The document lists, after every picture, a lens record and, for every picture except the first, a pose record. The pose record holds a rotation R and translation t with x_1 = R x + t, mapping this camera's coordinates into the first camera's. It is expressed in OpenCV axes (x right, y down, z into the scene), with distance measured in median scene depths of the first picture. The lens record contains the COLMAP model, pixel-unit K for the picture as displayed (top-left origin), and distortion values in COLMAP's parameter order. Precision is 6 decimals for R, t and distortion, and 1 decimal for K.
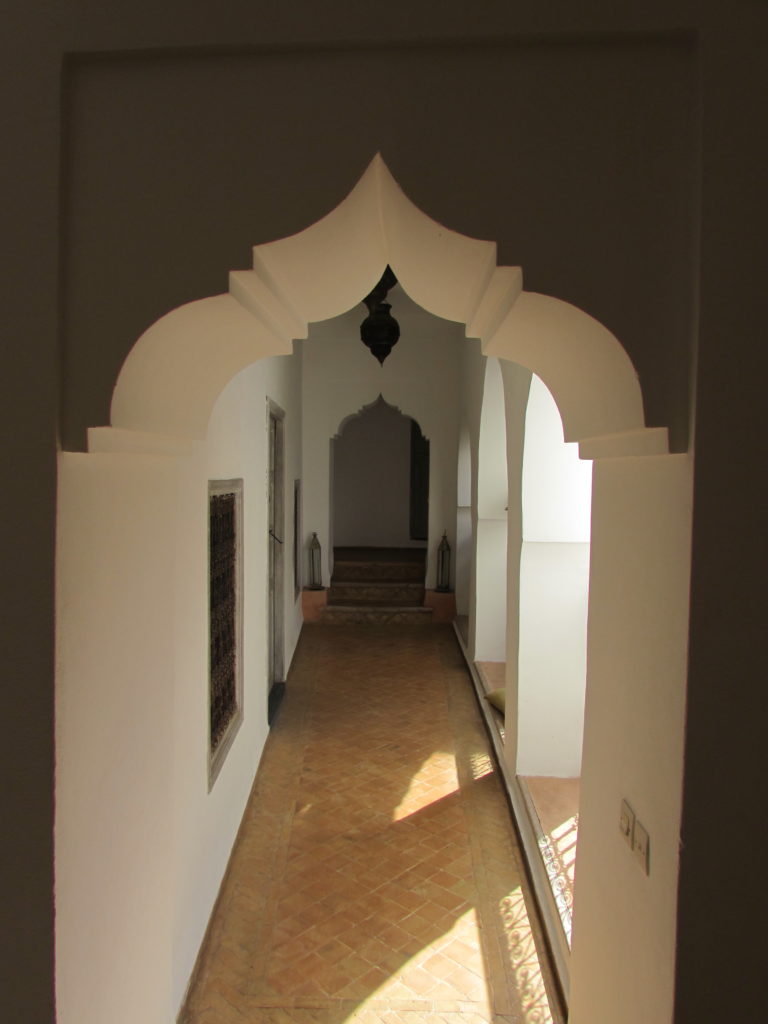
lens RADIAL K [[726.3, 0, 385.9], [0, 726.3, 511.9], [0, 0, 1]] dist [-0.024249, 0.012743]
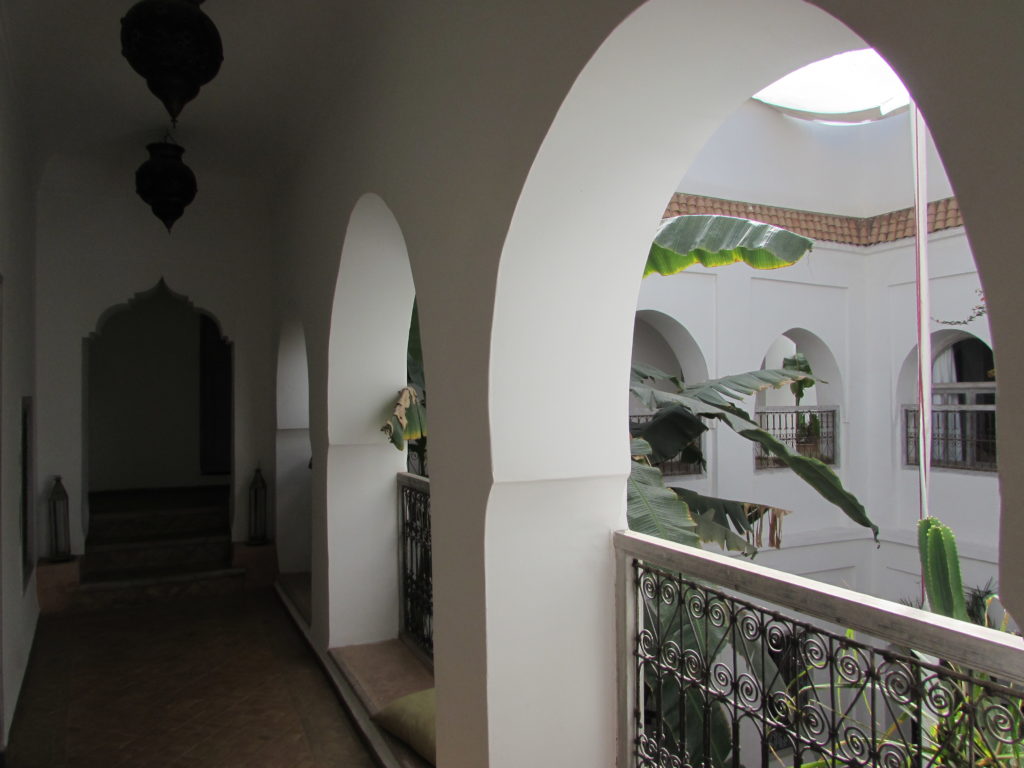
lens RADIAL K [[726.3, 0, 505.5], [0, 726.3, 383.6], [0, 0, 1]] dist [-0.024249, 0.012743]
pose [[0.892797, -0.010018, 0.450348, -0.027729], [0.040163, 0.997541, -0.057430, -0.001746], [-0.448665, 0.069360, 0.891004, 0.212716]]
